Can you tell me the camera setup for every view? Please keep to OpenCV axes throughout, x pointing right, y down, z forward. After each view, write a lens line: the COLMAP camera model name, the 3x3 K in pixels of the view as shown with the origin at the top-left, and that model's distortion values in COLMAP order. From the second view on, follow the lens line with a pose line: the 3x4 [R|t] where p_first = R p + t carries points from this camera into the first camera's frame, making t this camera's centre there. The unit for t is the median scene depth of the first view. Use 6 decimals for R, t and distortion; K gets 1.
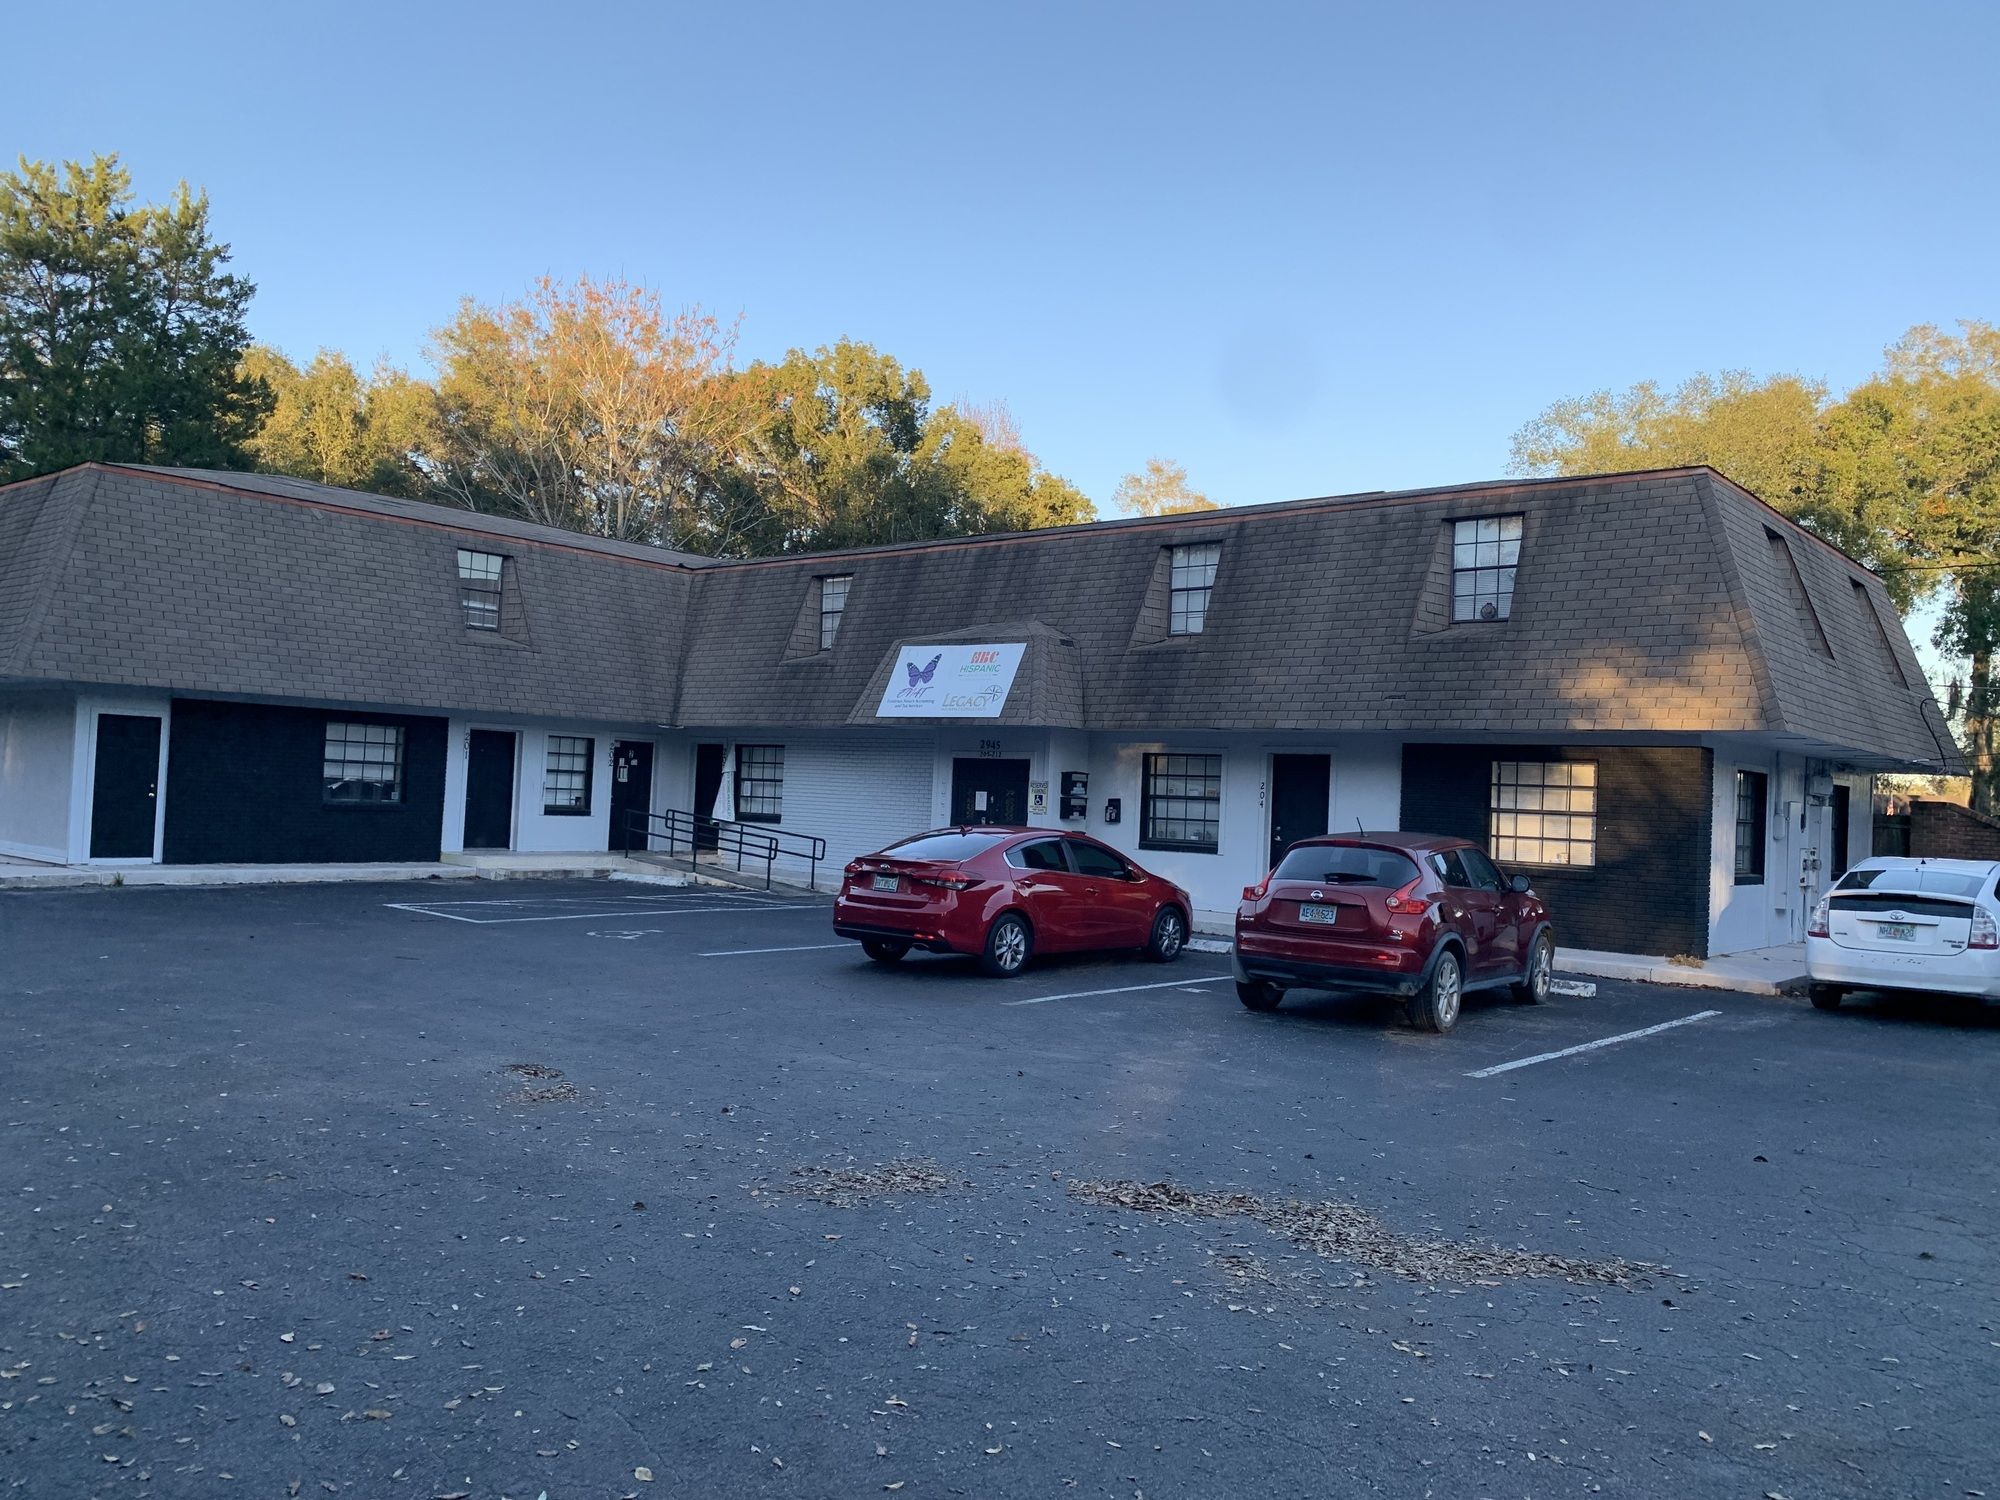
lens RADIAL K [[1527.2, 0, 1000.0], [0, 1527.2, 750.0], [0, 0, 1]] dist [0.046006, -0.078316]
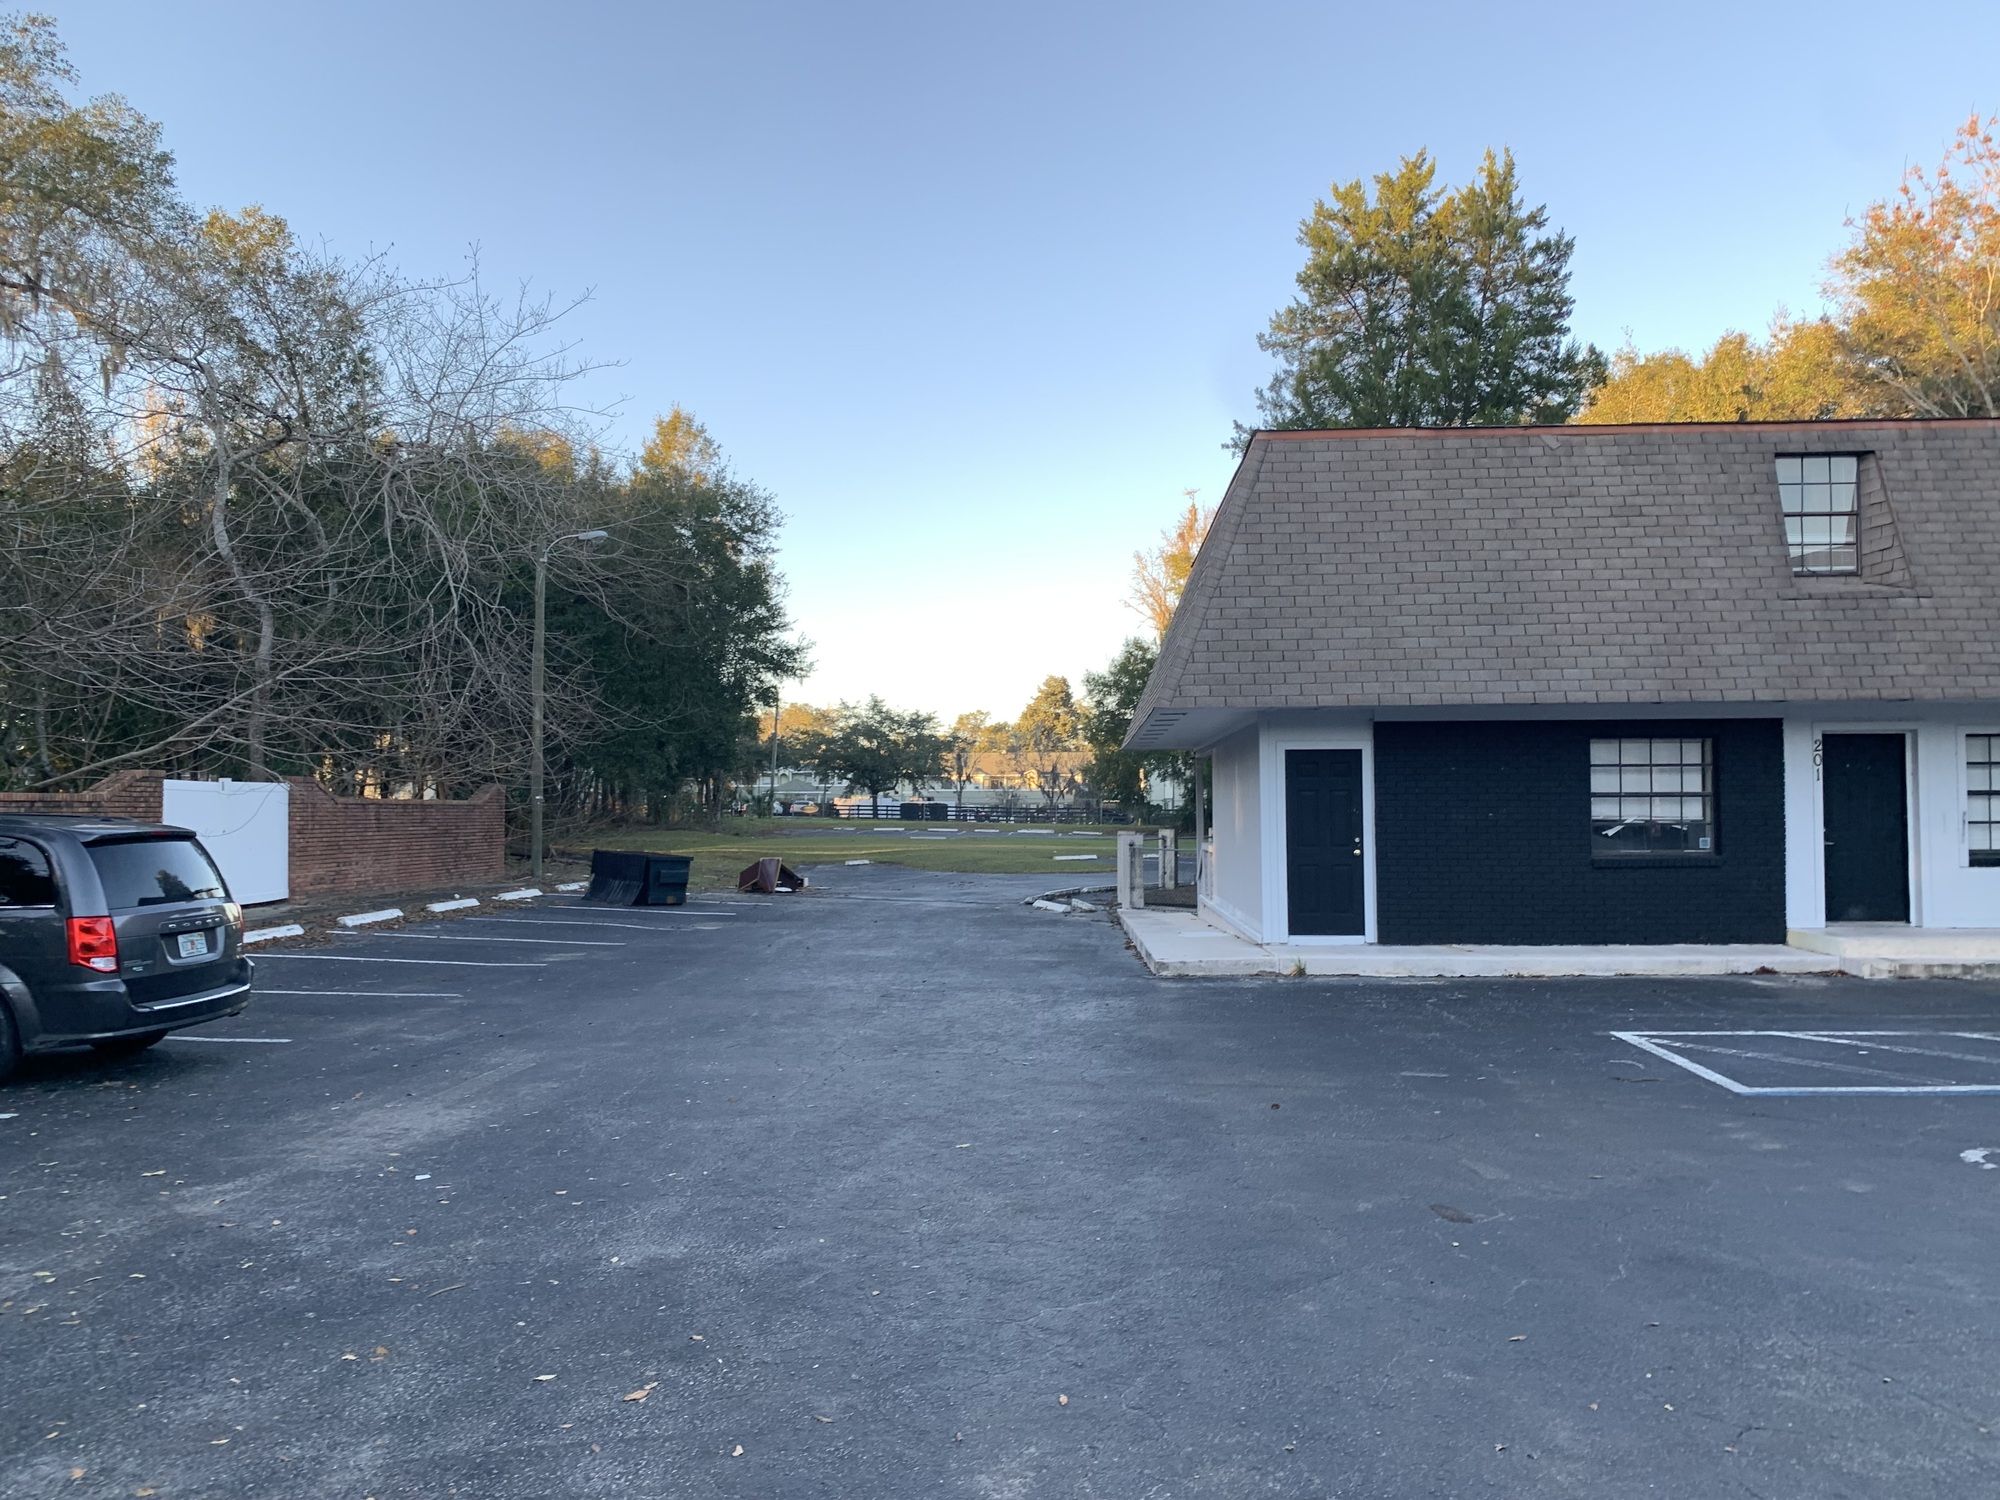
lens RADIAL K [[1527.2, 0, 1000.0], [0, 1527.2, 750.0], [0, 0, 1]] dist [0.046006, -0.078316]
pose [[0.615078, -0.078605, -0.784539, -0.059235], [0.055520, 0.996866, -0.056350, 0.010380], [0.786509, -0.008898, 0.617514, 0.353720]]
